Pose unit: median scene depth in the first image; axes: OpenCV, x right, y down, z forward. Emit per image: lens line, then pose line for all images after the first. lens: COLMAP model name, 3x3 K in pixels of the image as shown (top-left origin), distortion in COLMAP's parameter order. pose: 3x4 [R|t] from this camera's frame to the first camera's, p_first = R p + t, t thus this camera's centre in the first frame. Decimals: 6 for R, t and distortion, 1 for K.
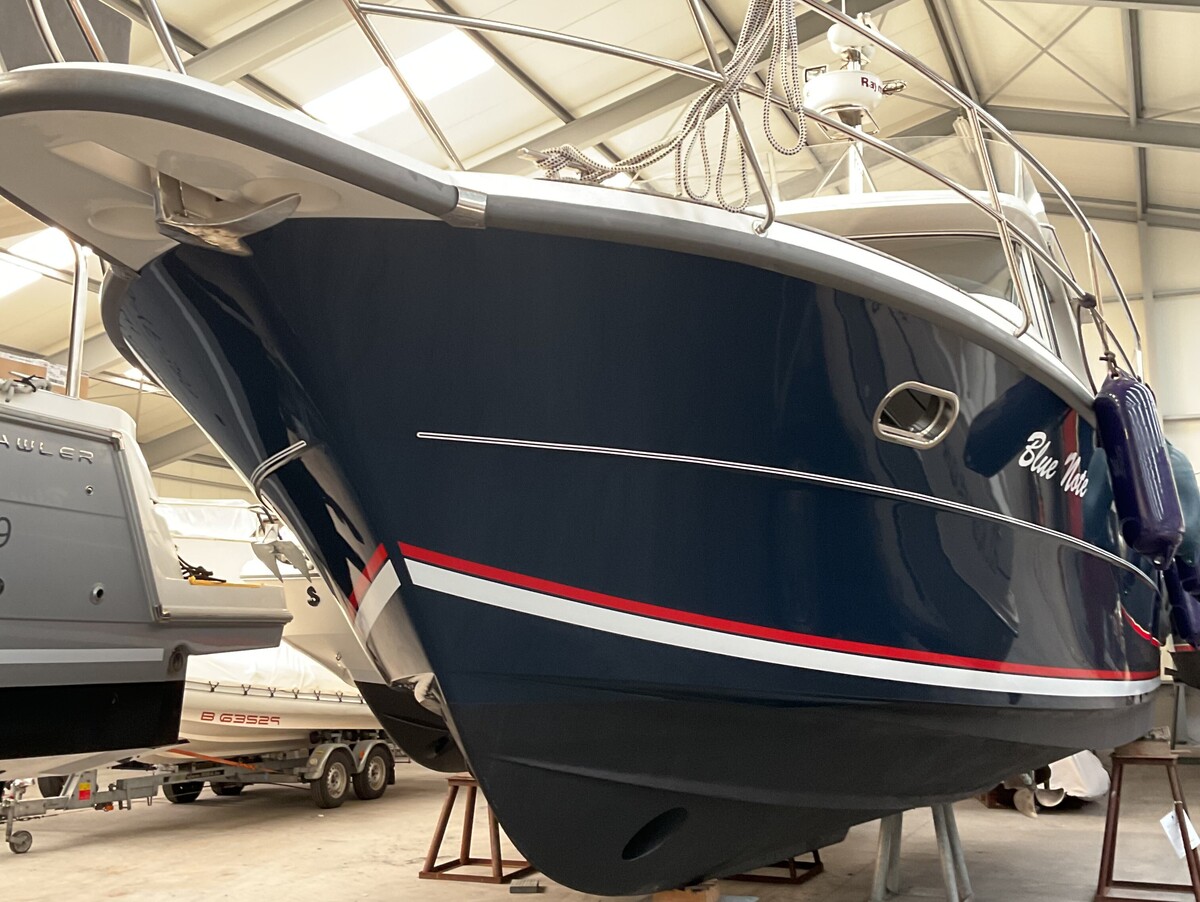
lens RADIAL K [[1288.1, 0, 617.6], [0, 1288.1, 406.7], [0, 0, 1]] dist [0.147221, -0.315084]
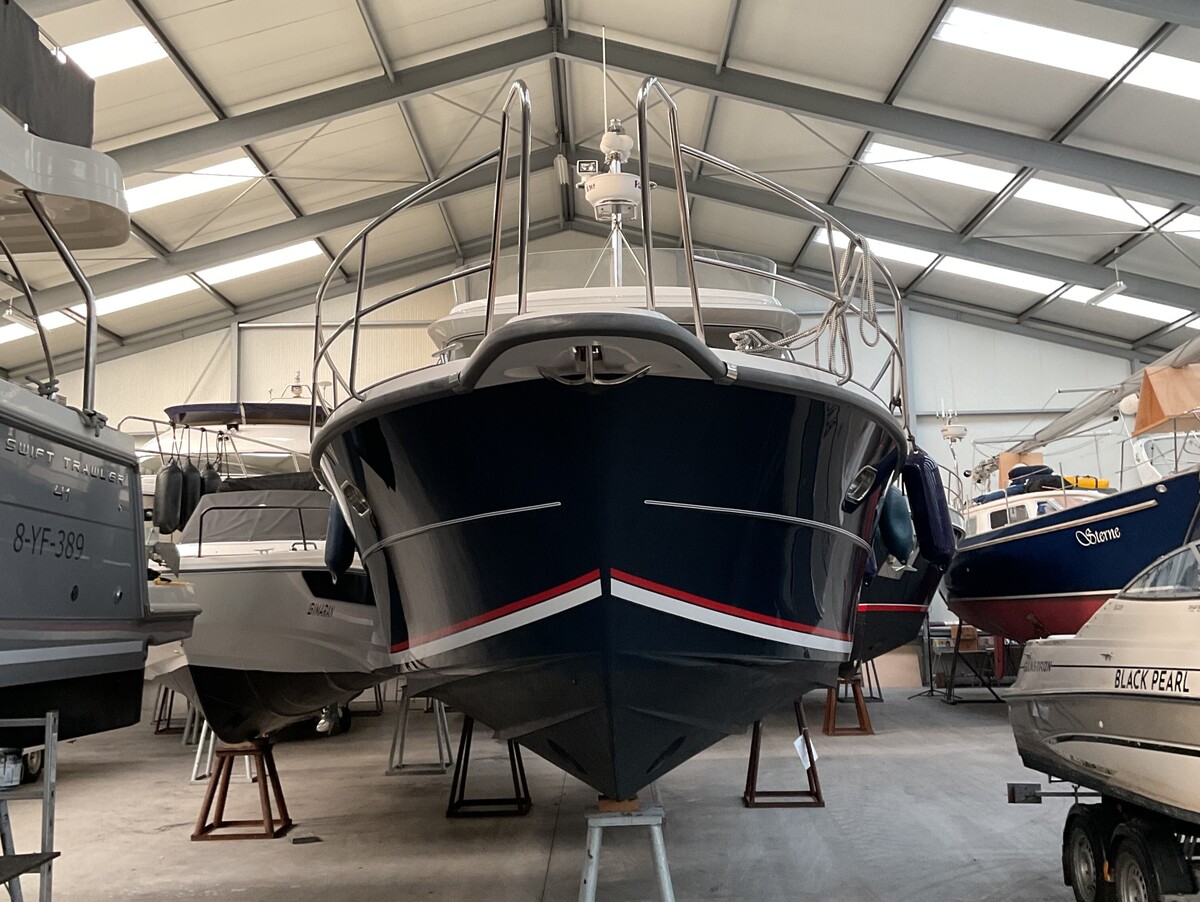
lens RADIAL K [[1288.1, 0, 617.6], [0, 1288.1, 406.7], [0, 0, 1]] dist [0.147221, -0.315084]
pose [[0.914204, 0.043985, 0.402859, -0.443222], [-0.053520, 0.998489, 0.012433, -0.060004], [-0.401704, -0.032928, 0.915178, -0.226488]]
